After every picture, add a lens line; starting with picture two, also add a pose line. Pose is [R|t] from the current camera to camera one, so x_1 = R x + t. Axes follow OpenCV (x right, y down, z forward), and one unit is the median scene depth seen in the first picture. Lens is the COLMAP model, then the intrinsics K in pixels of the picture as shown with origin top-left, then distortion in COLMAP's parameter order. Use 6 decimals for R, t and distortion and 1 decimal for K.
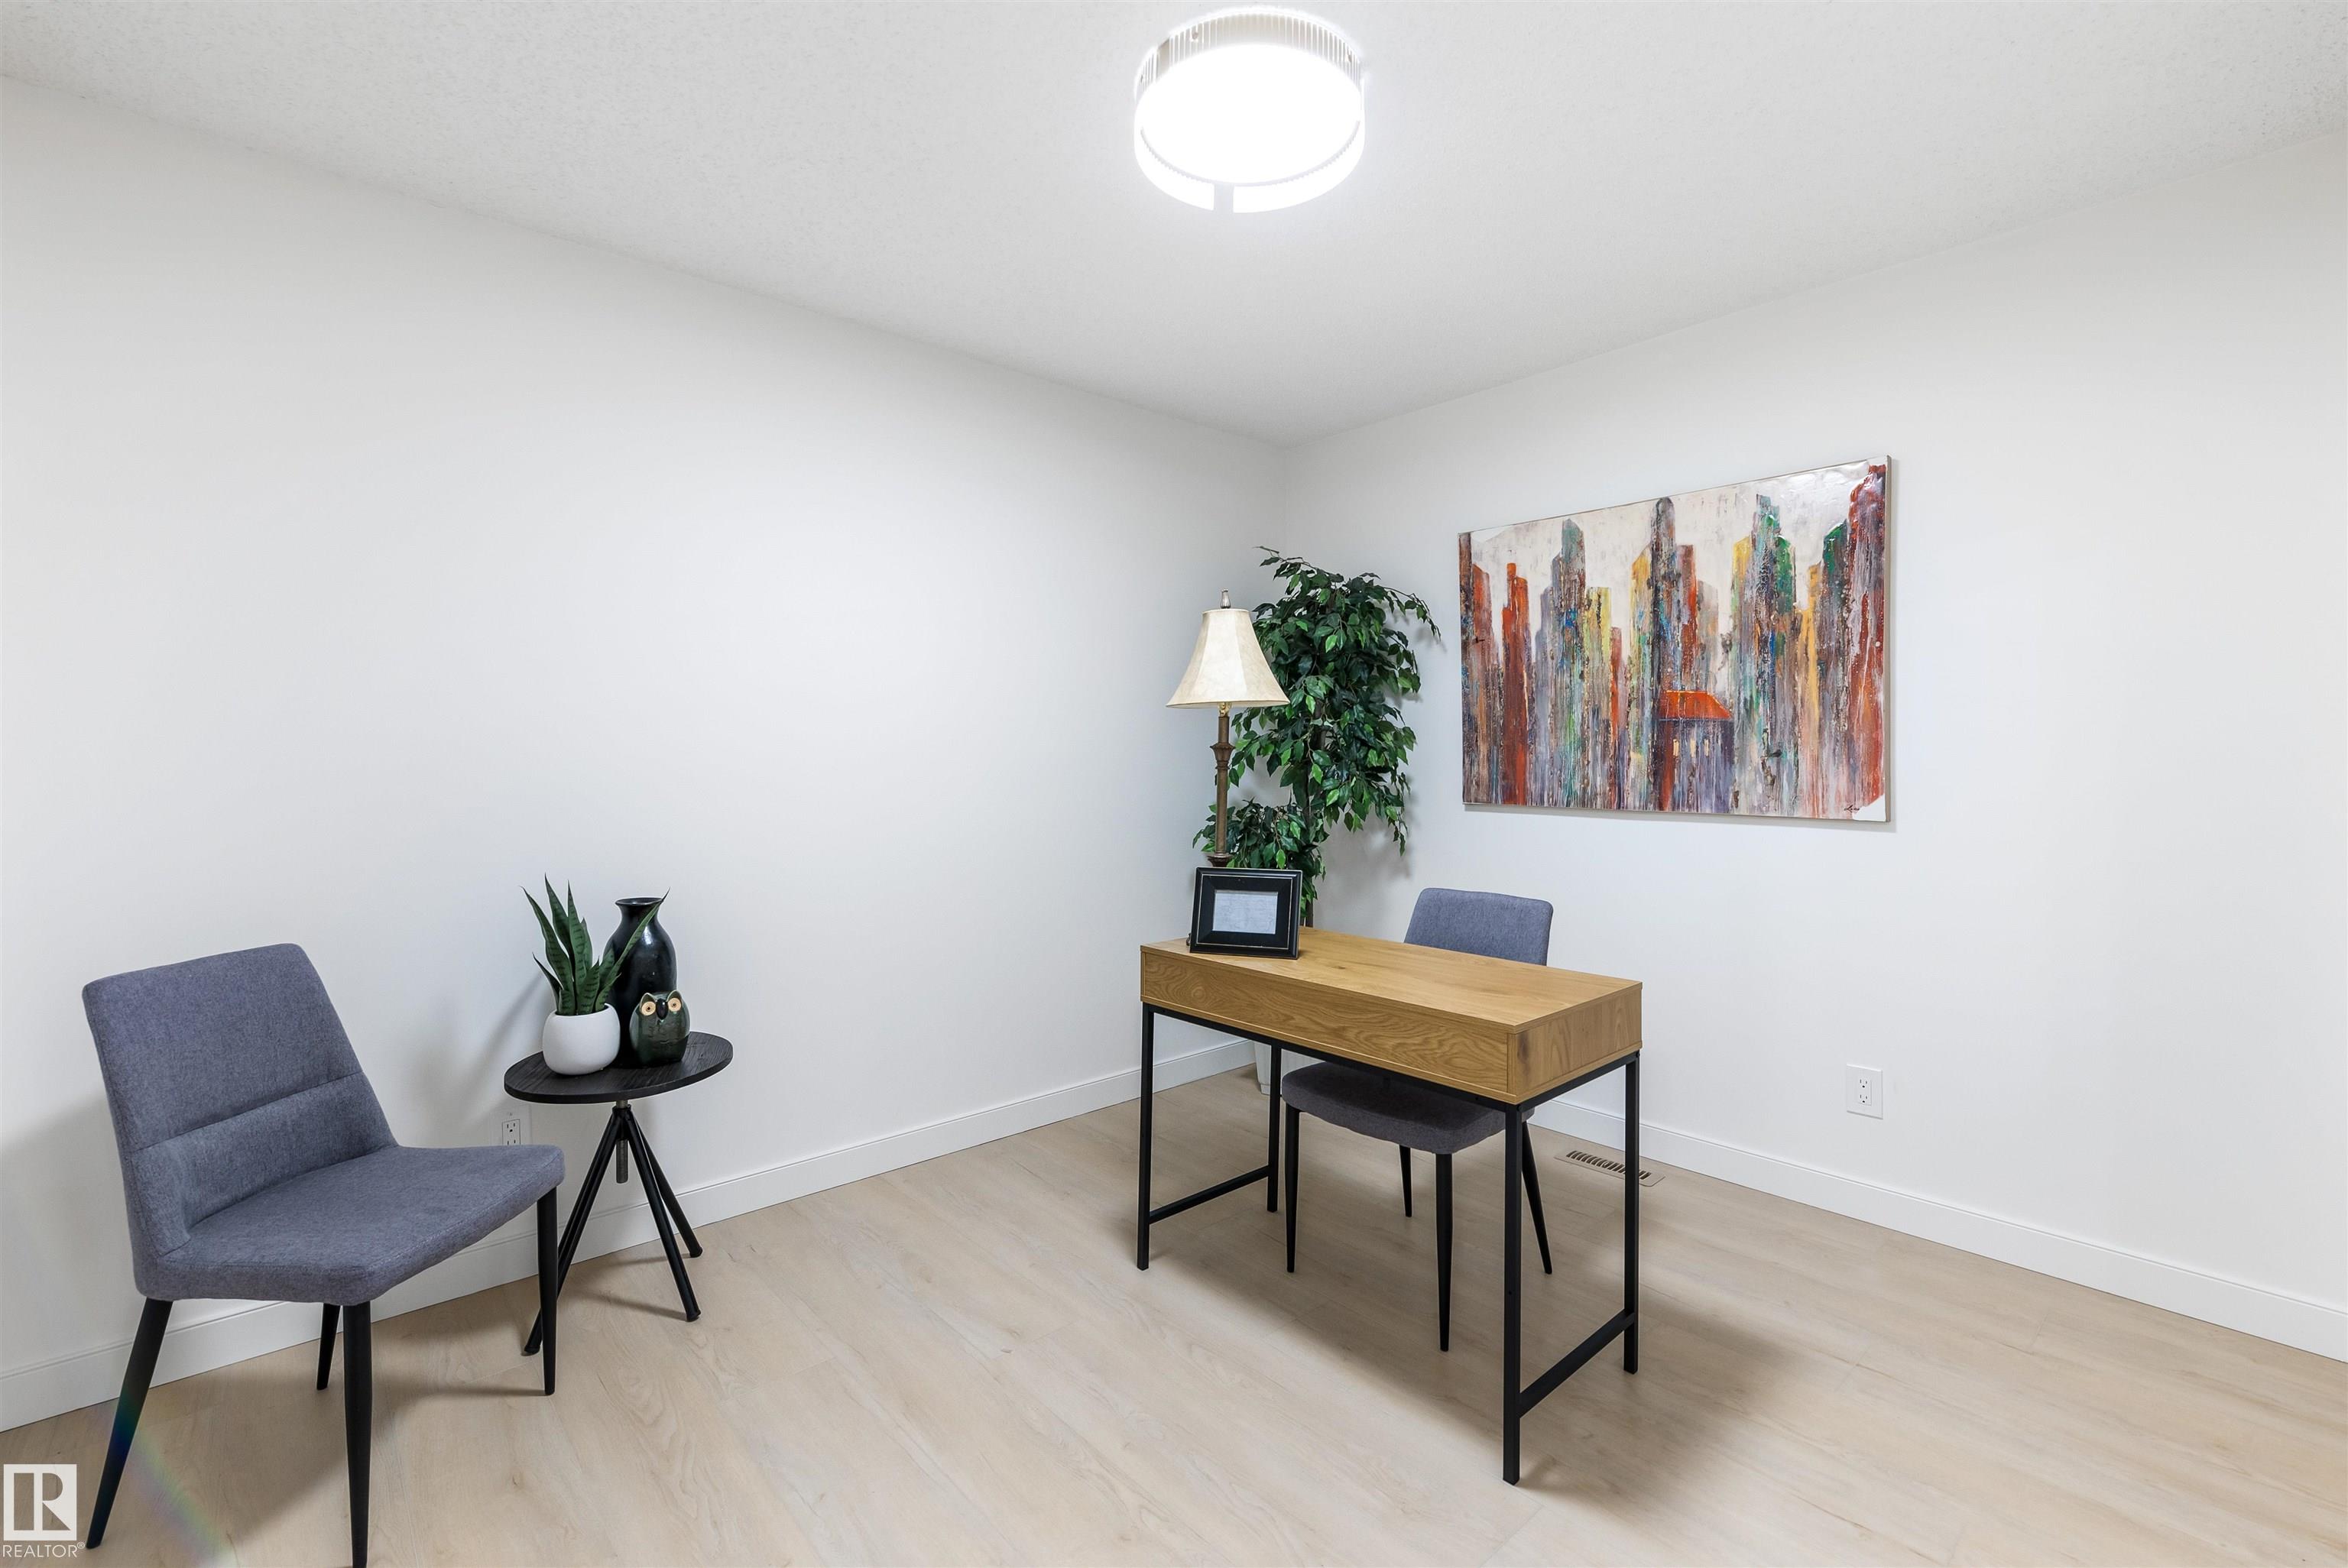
lens RADIAL K [[1037.0, 0, 1177.5], [0, 1037.0, 759.5], [0, 0, 1]] dist [0.000215, 0.000023]
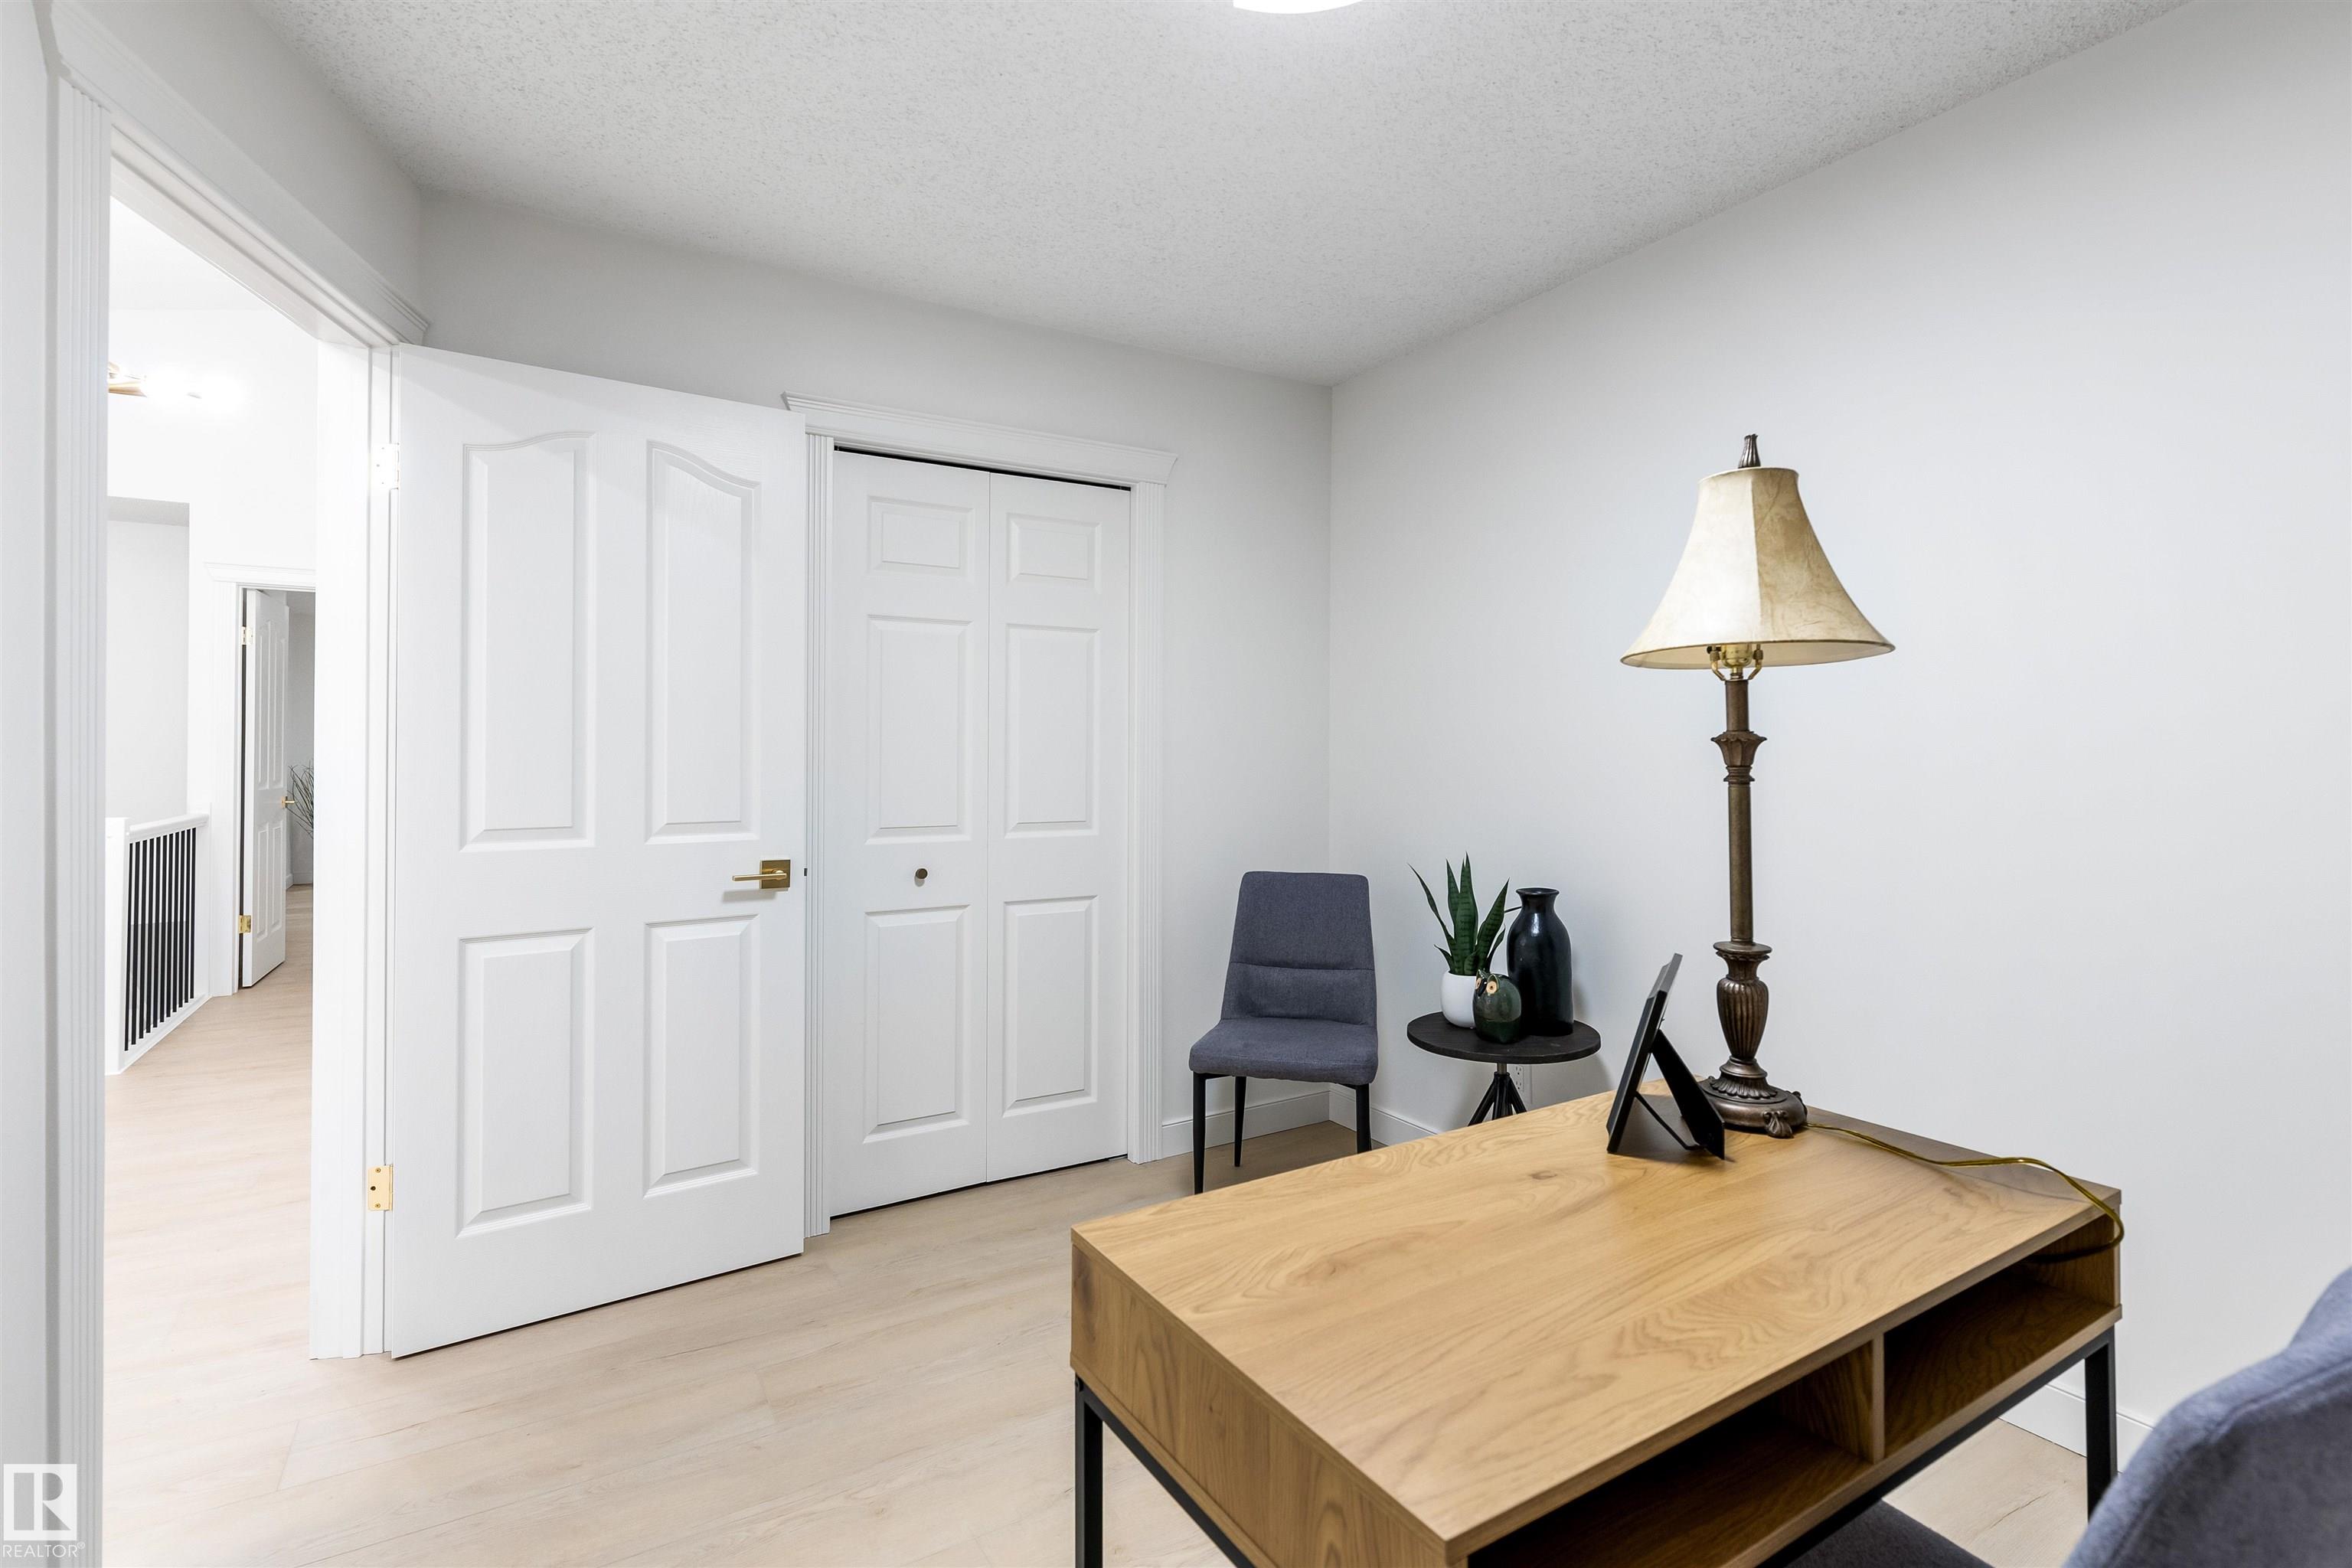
lens RADIAL K [[1089.6, 0, 1173.4], [0, 1089.6, 768.0], [0, 0, 1]] dist [0.002759, 0.000486]
pose [[-0.177269, 0.013751, -0.984066, 0.661703], [-0.011779, 0.999801, 0.016093, -0.003056], [0.984092, 0.014445, -0.177072, 0.867264]]
